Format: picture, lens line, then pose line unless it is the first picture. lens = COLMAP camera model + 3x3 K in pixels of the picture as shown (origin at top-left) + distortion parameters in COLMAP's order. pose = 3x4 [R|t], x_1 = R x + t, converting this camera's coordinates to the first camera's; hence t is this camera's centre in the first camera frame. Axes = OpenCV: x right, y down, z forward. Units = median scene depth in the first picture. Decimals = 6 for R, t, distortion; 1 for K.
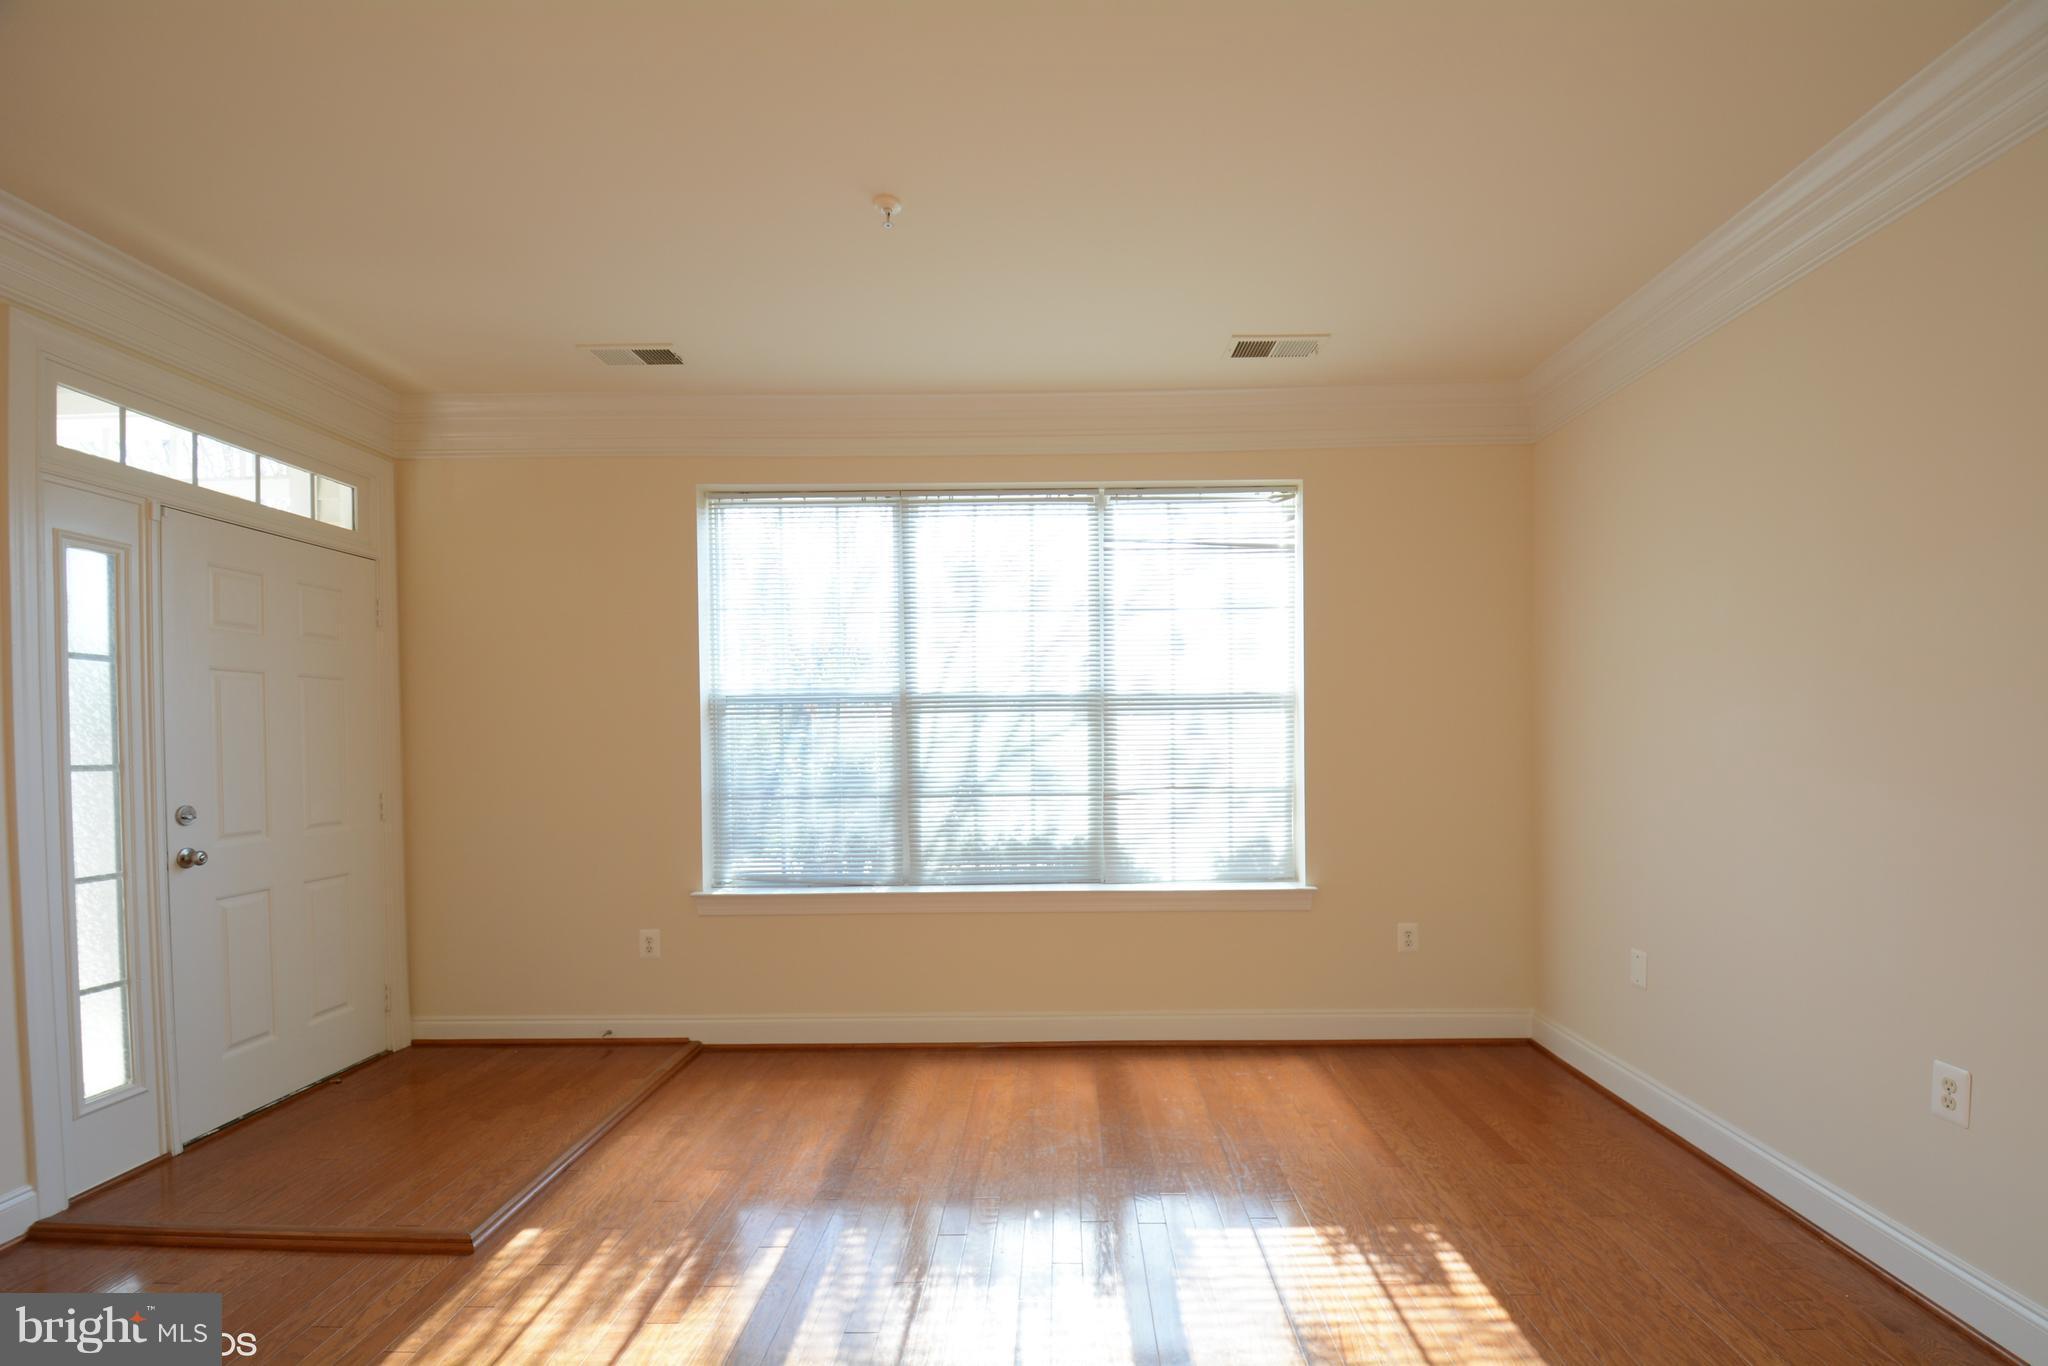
lens RADIAL K [[899.9, 0, 1051.0], [0, 899.9, 751.9], [0, 0, 1]] dist [0.024283, -0.025827]
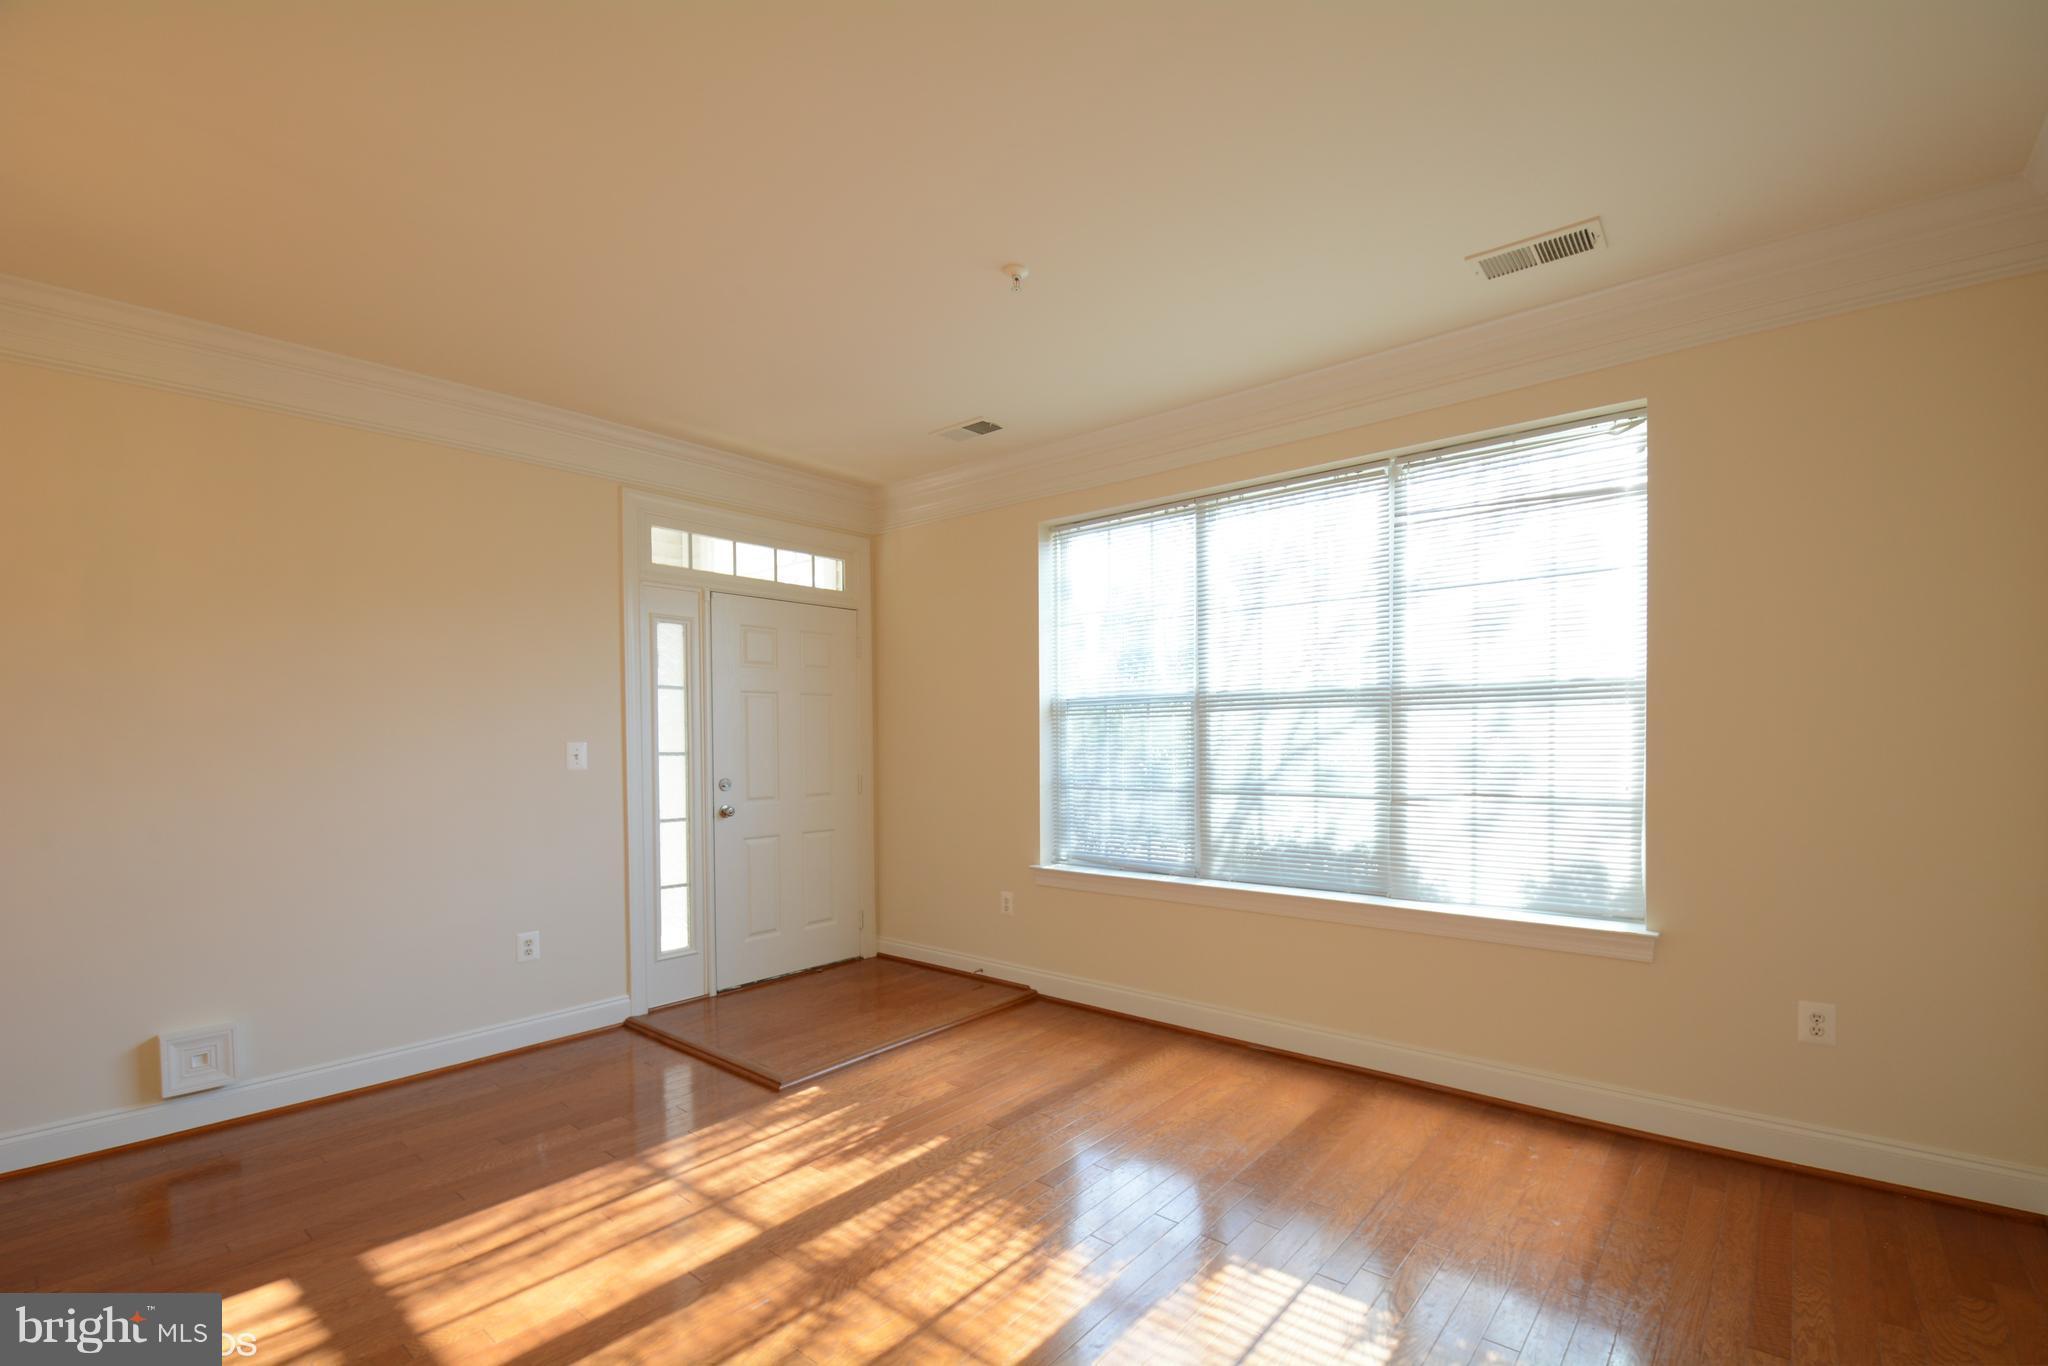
lens RADIAL K [[899.9, 0, 1051.0], [0, 899.9, 751.9], [0, 0, 1]] dist [0.024283, -0.025827]
pose [[0.778910, 0.012101, -0.627019, 0.361692], [-0.008822, 0.999926, 0.008339, -0.004147], [0.627074, -0.000964, 0.778959, 0.085825]]
